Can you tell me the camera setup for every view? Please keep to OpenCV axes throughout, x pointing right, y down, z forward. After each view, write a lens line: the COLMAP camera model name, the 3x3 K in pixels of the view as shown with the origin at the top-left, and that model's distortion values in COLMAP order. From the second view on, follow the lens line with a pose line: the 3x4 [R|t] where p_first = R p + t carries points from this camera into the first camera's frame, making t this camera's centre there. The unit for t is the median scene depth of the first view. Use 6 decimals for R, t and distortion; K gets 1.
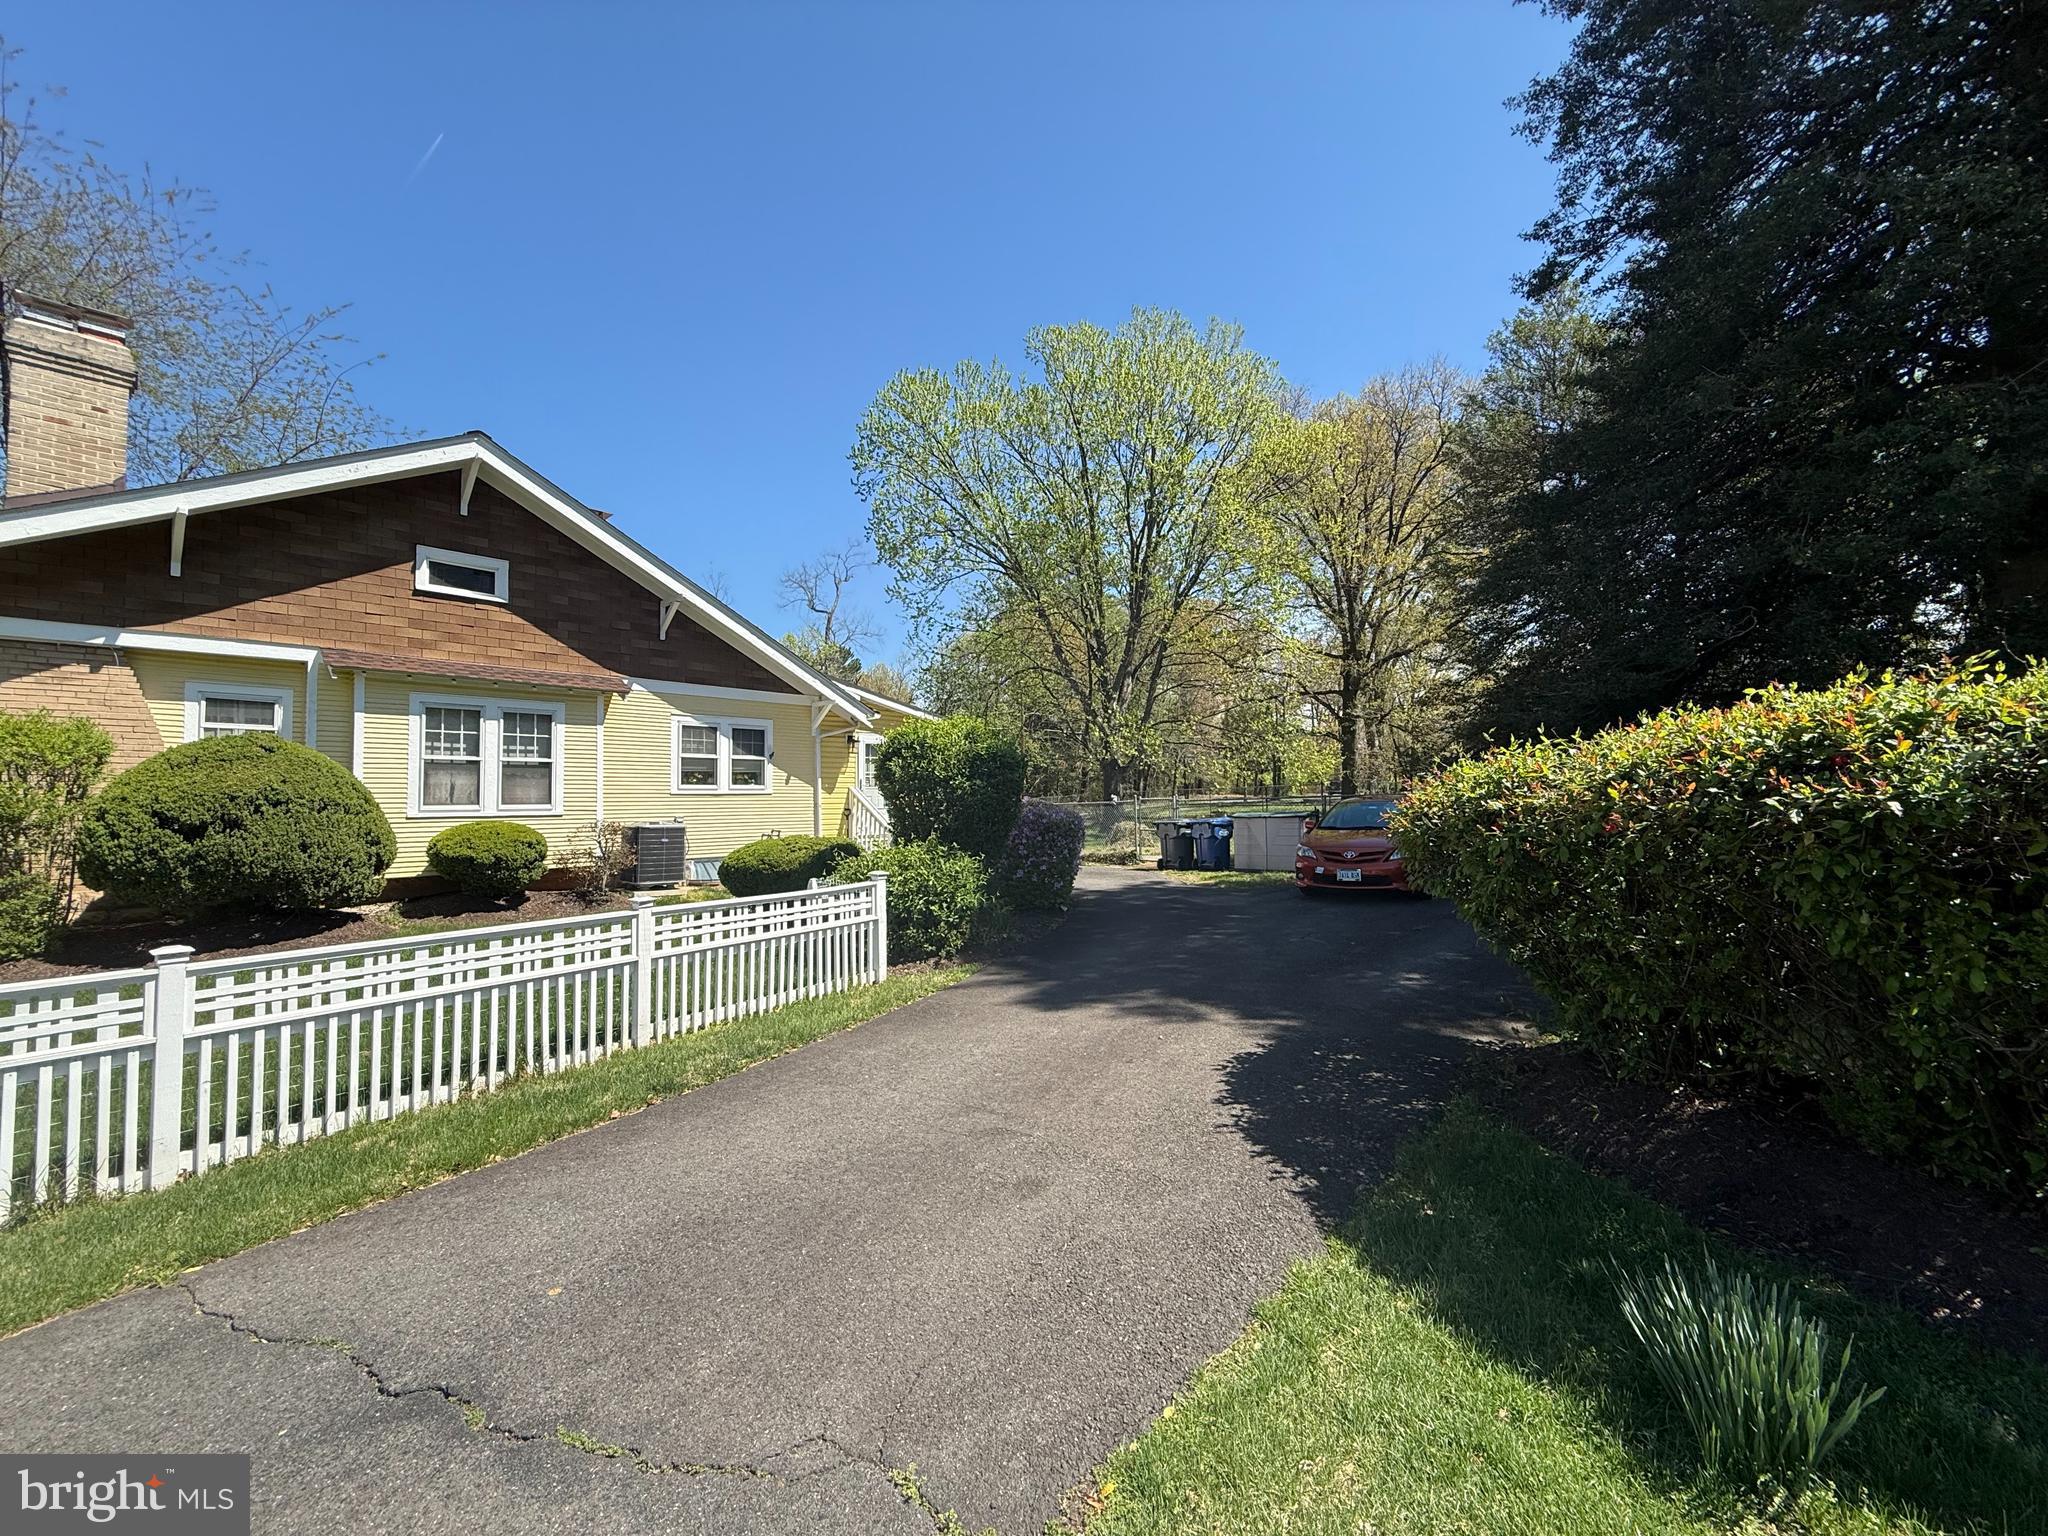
lens RADIAL K [[815.8, 0, 1027.7], [0, 815.8, 775.2], [0, 0, 1]] dist [0.001979, -0.000126]
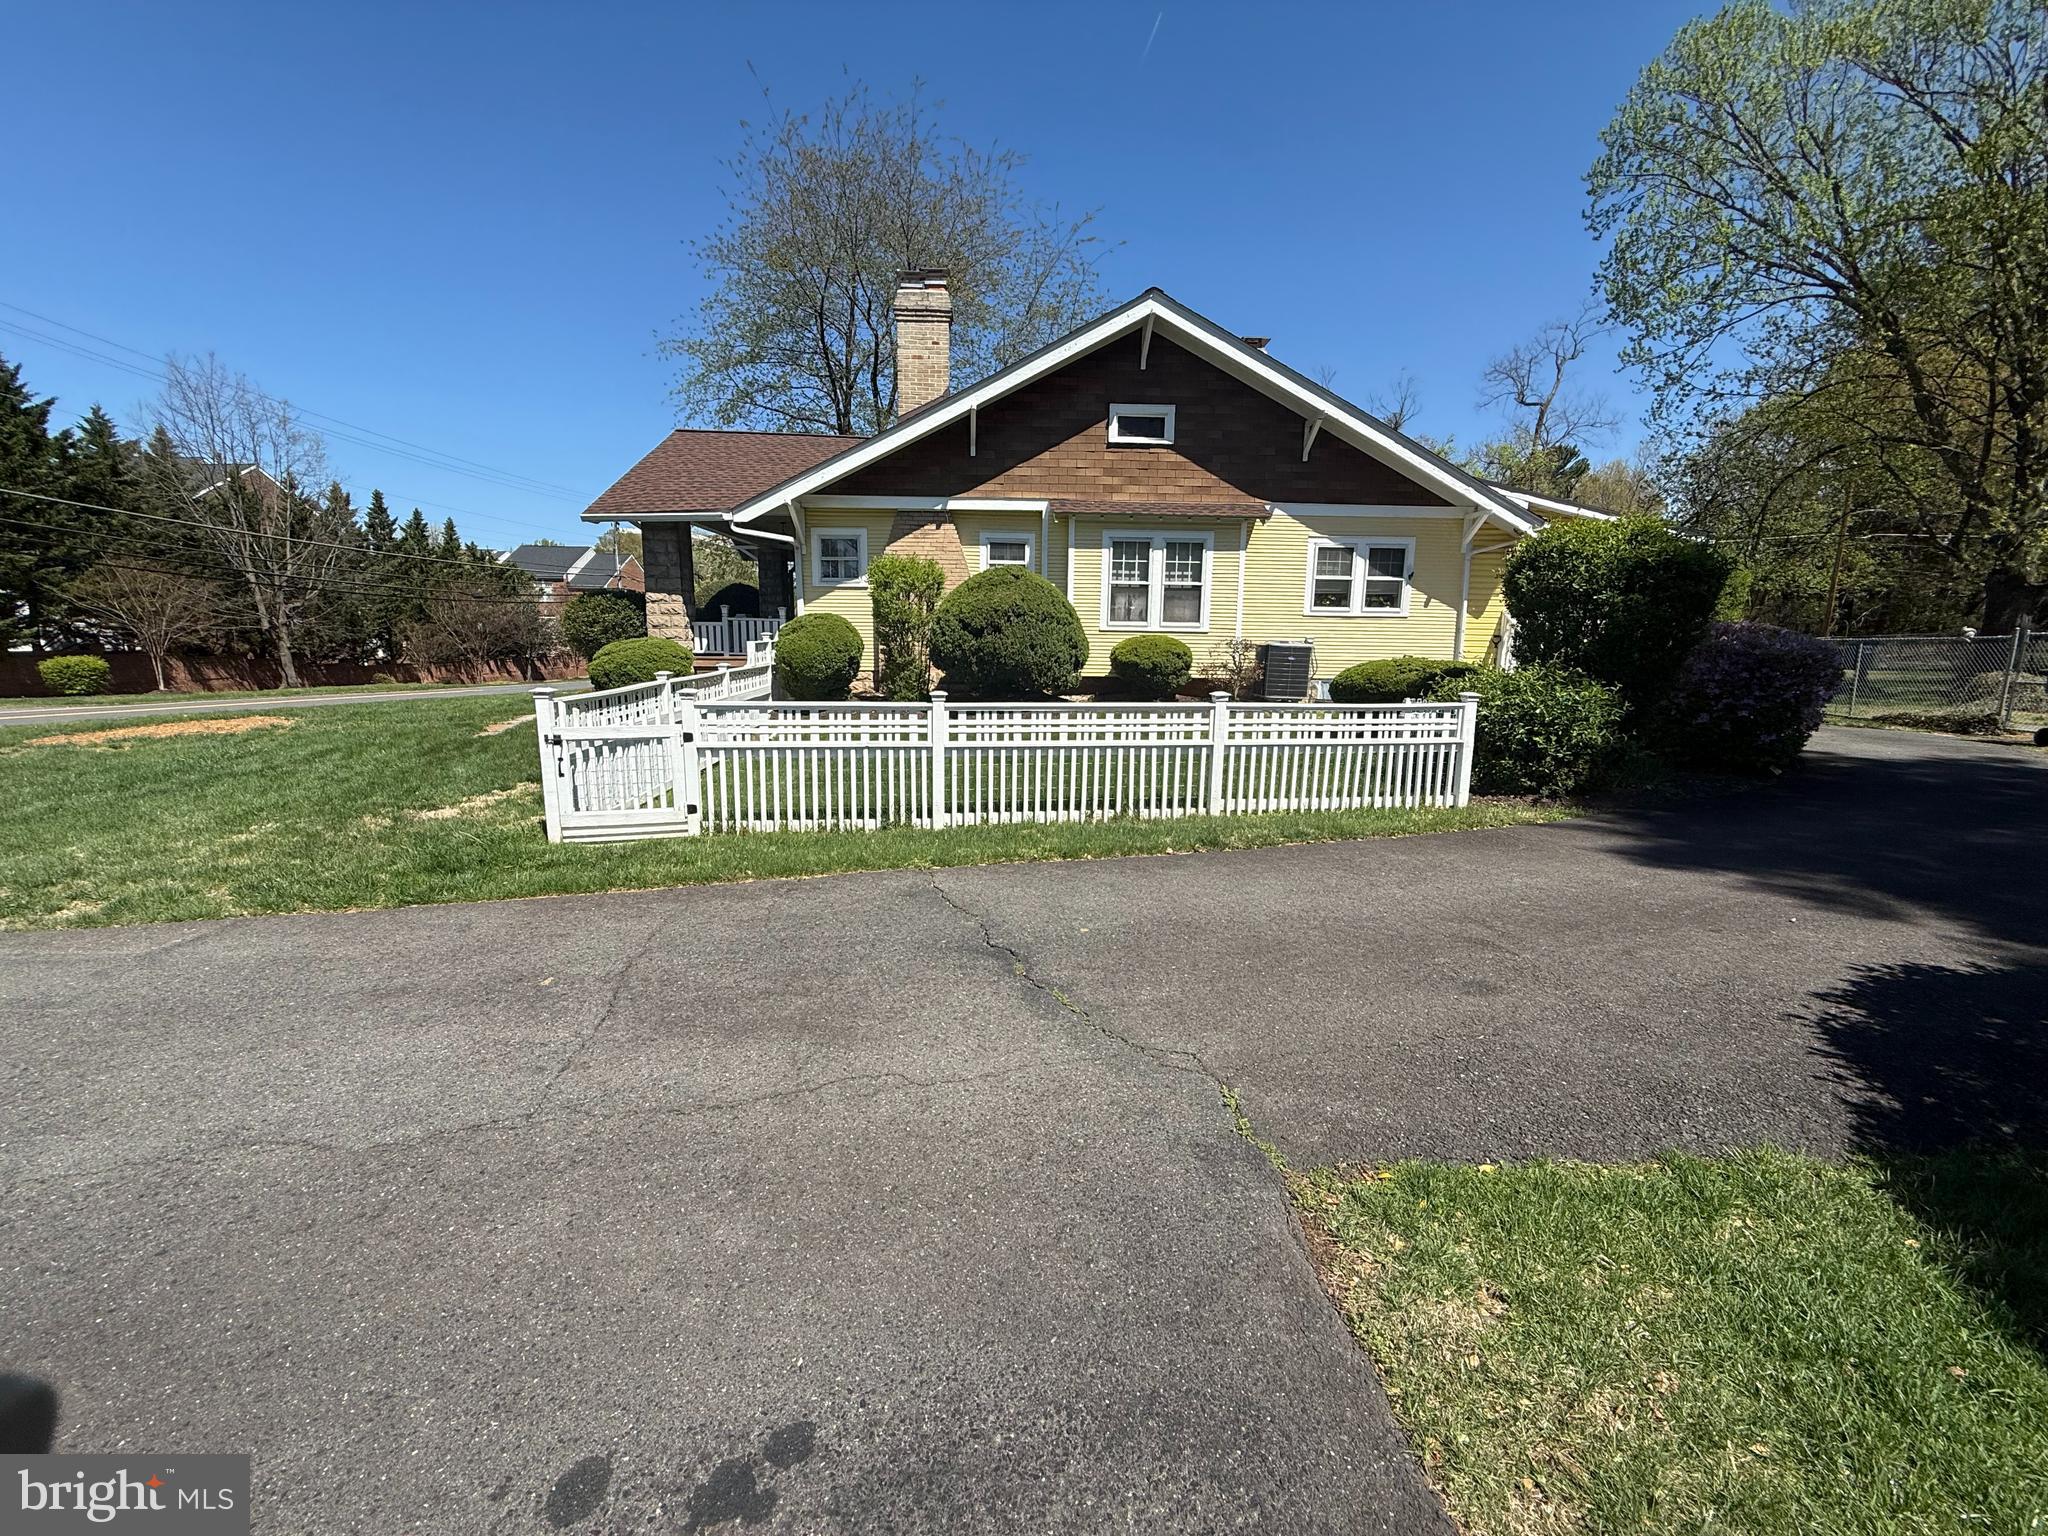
lens RADIAL K [[815.8, 0, 1022.3], [0, 815.8, 772.3], [0, 0, 1]] dist [0.001979, -0.000126]
pose [[0.707418, 0.139970, -0.692797, 0.102961], [0.001150, 0.979966, 0.199163, 0.018568], [0.706794, -0.141688, 0.693085, -0.019485]]
